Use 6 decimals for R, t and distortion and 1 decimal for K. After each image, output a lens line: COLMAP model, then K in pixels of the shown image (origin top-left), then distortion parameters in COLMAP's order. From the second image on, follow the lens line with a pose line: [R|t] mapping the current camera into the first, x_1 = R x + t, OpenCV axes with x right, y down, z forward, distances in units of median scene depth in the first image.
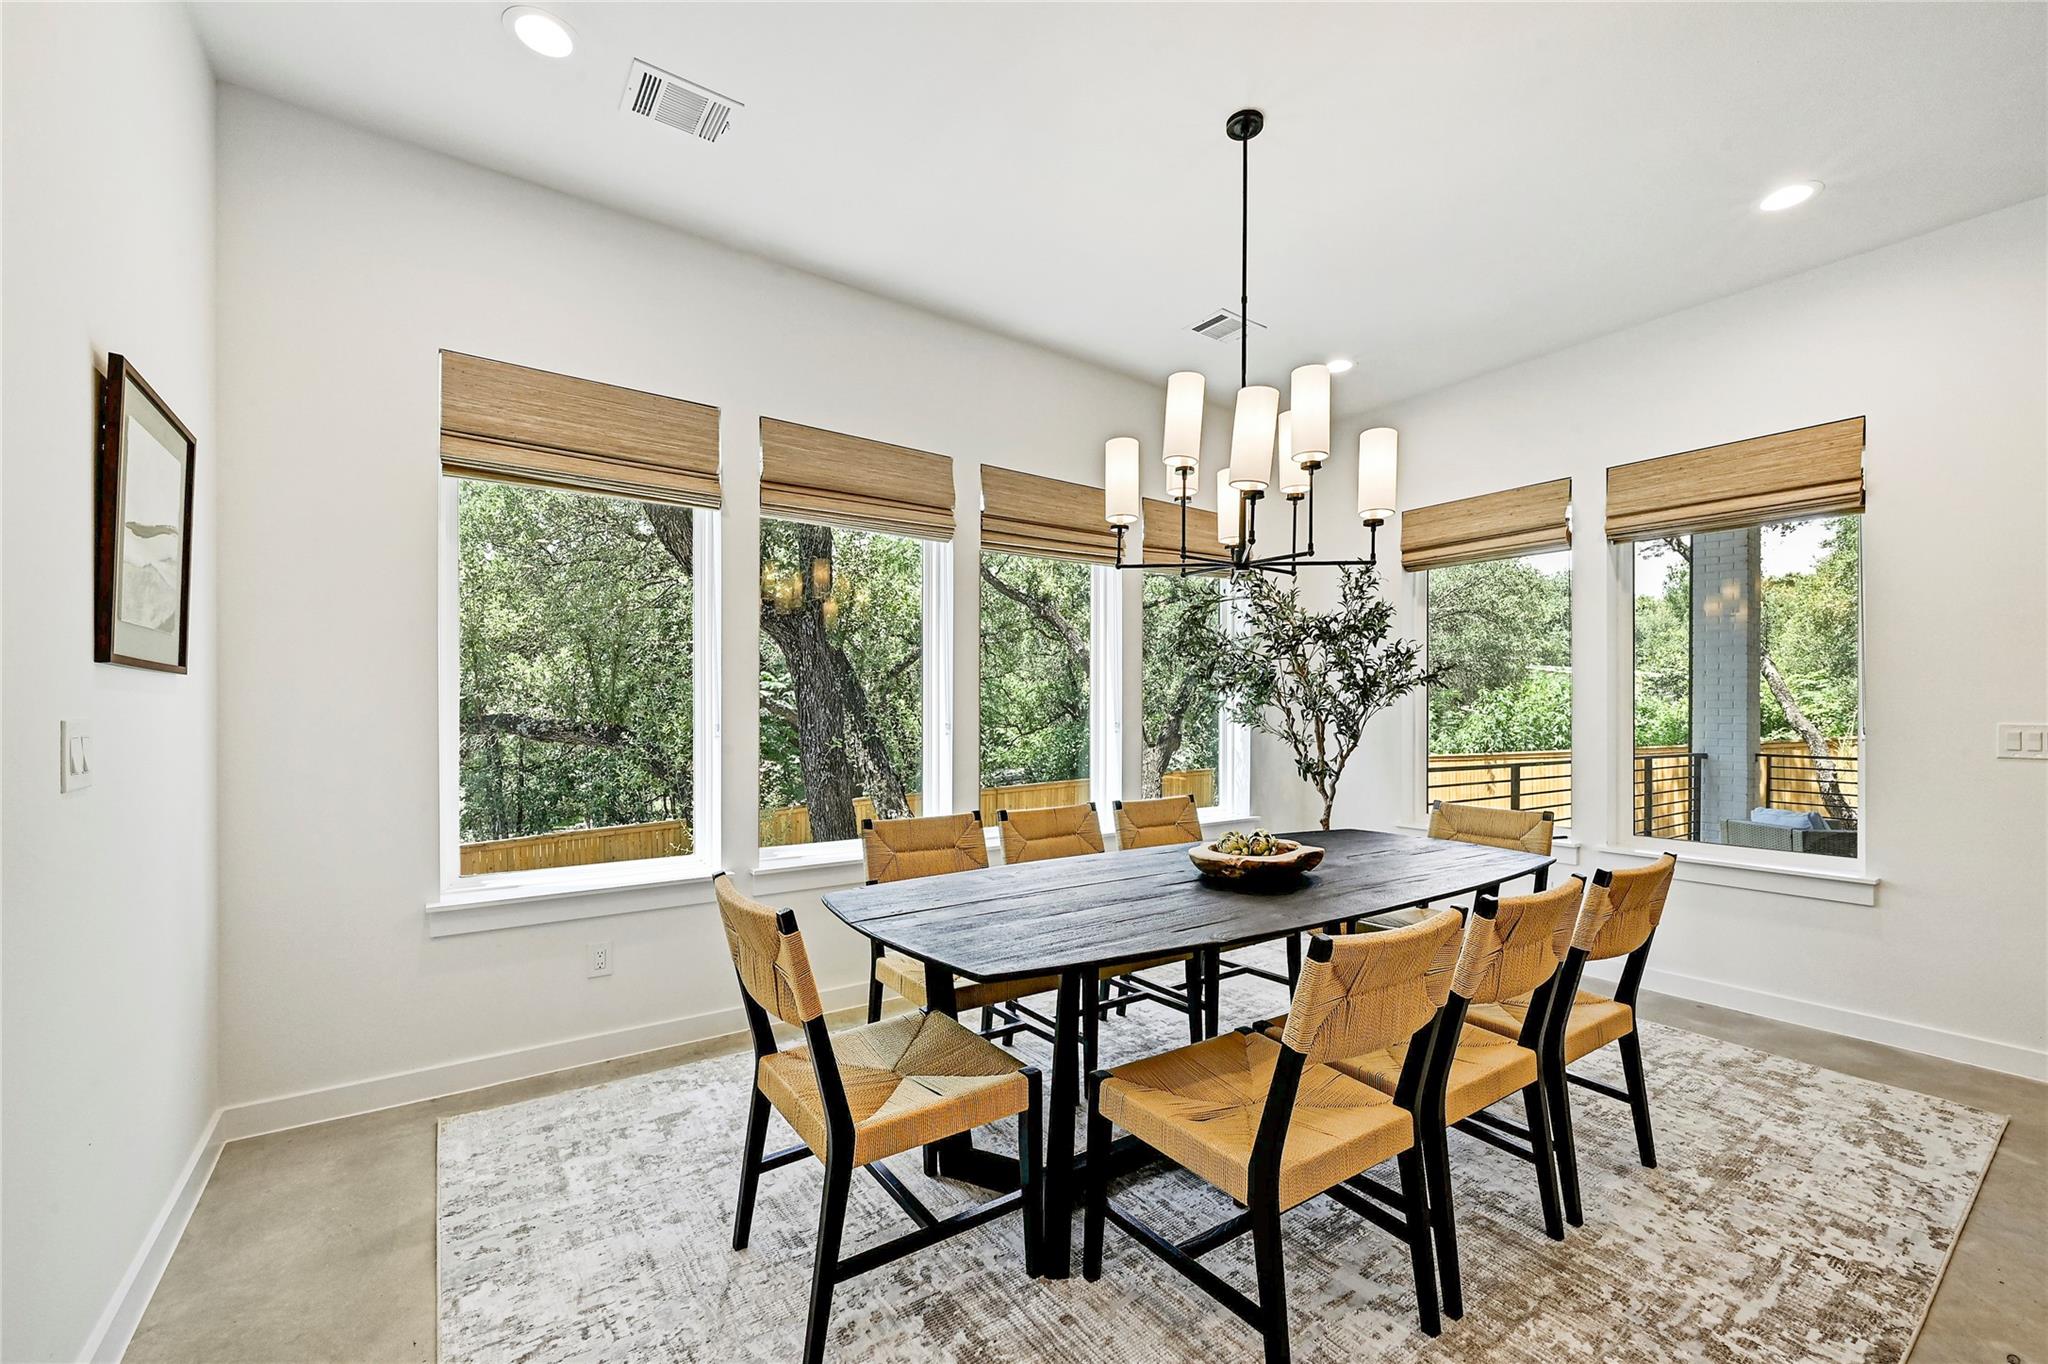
lens RADIAL K [[829.9, 0, 1032.8], [0, 829.9, 715.0], [0, 0, 1]] dist [-0.001480, 0.000028]
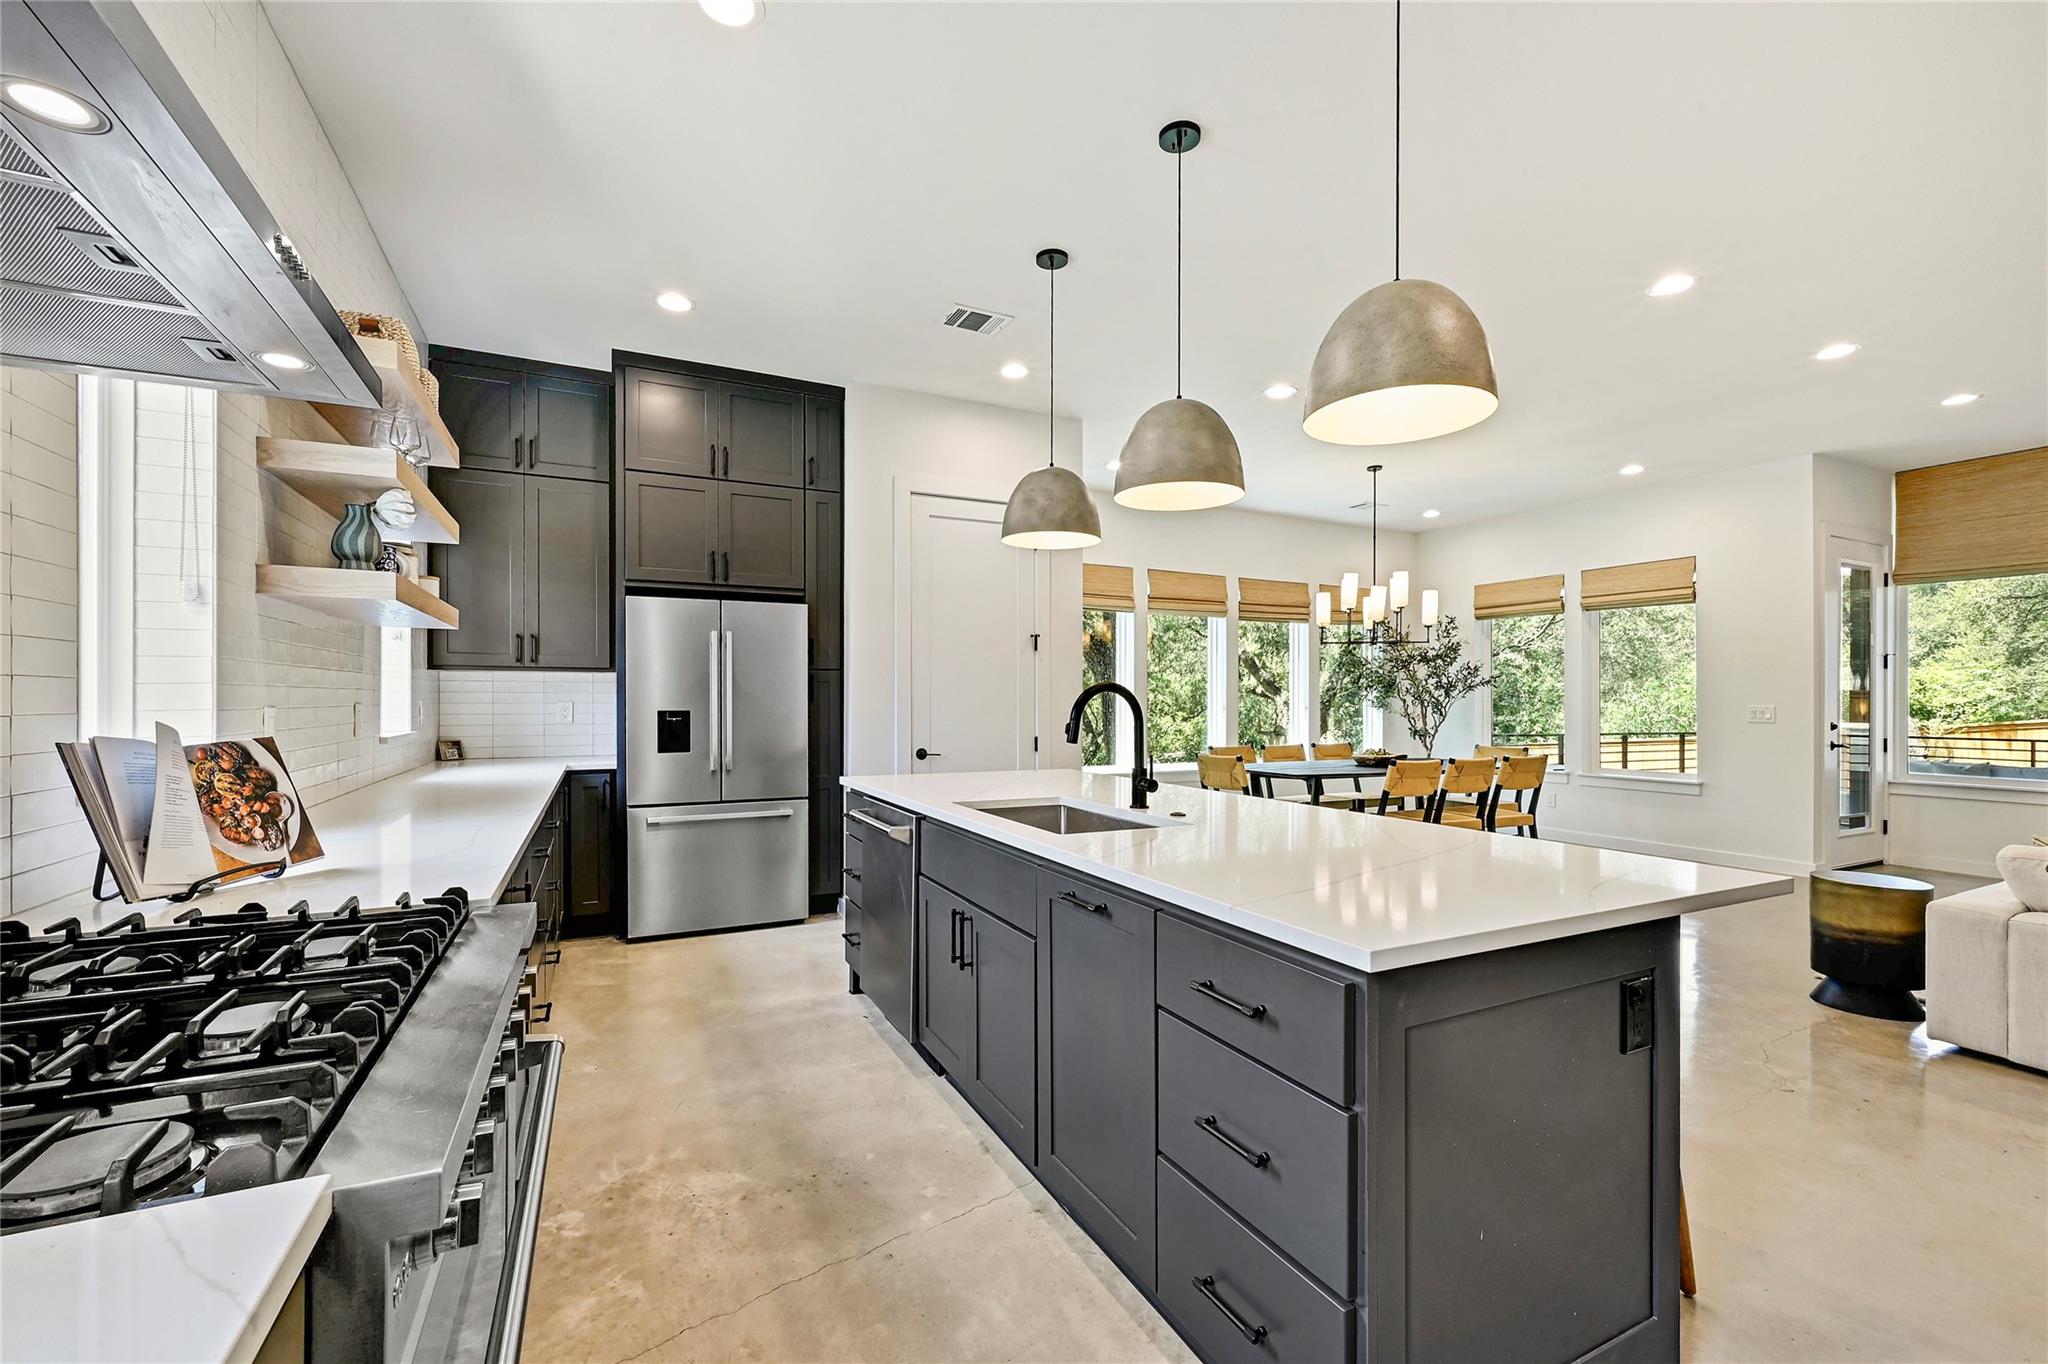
lens RADIAL K [[845.0, 0, 1017.6], [0, 845.0, 702.1], [0, 0, 1]] dist [-0.001495, 0.000112]
pose [[0.986203, -0.000694, -0.165537, -0.249830], [0.000076, 0.999993, -0.003742, 0.005855], [0.165538, 0.003678, 0.986197, -1.094906]]
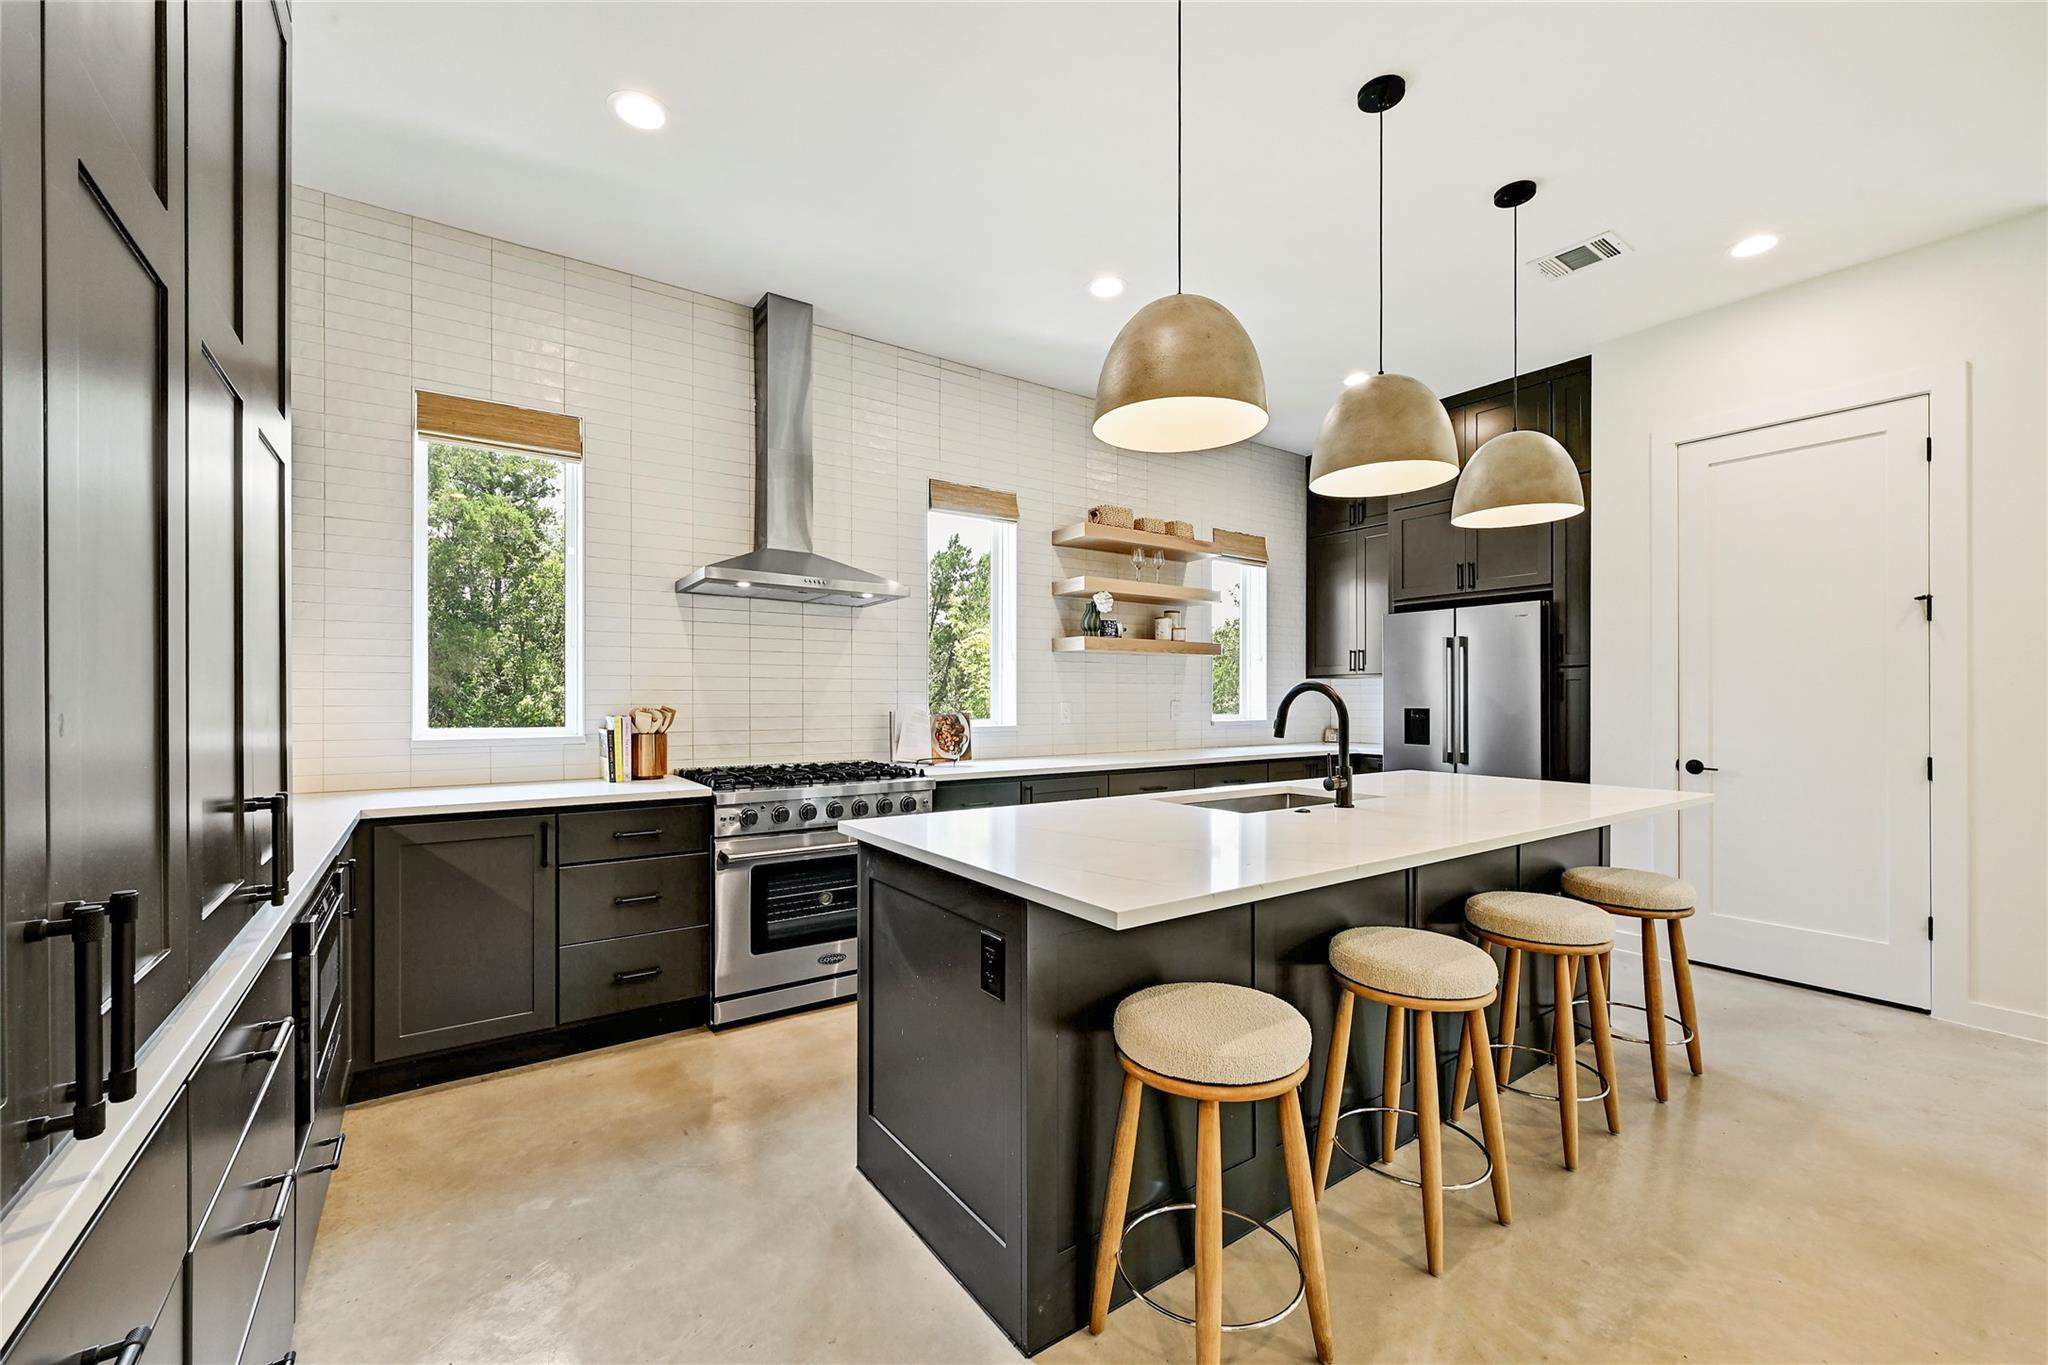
lens RADIAL K [[825.4, 0, 1027.9], [0, 825.4, 694.4], [0, 0, 1]] dist [-0.000571, -0.000223]
pose [[-0.002081, -0.009002, -0.999957, 0.385976], [-0.006811, 0.999936, -0.008988, 0.006497], [0.999975, 0.006792, -0.002143, -0.663308]]
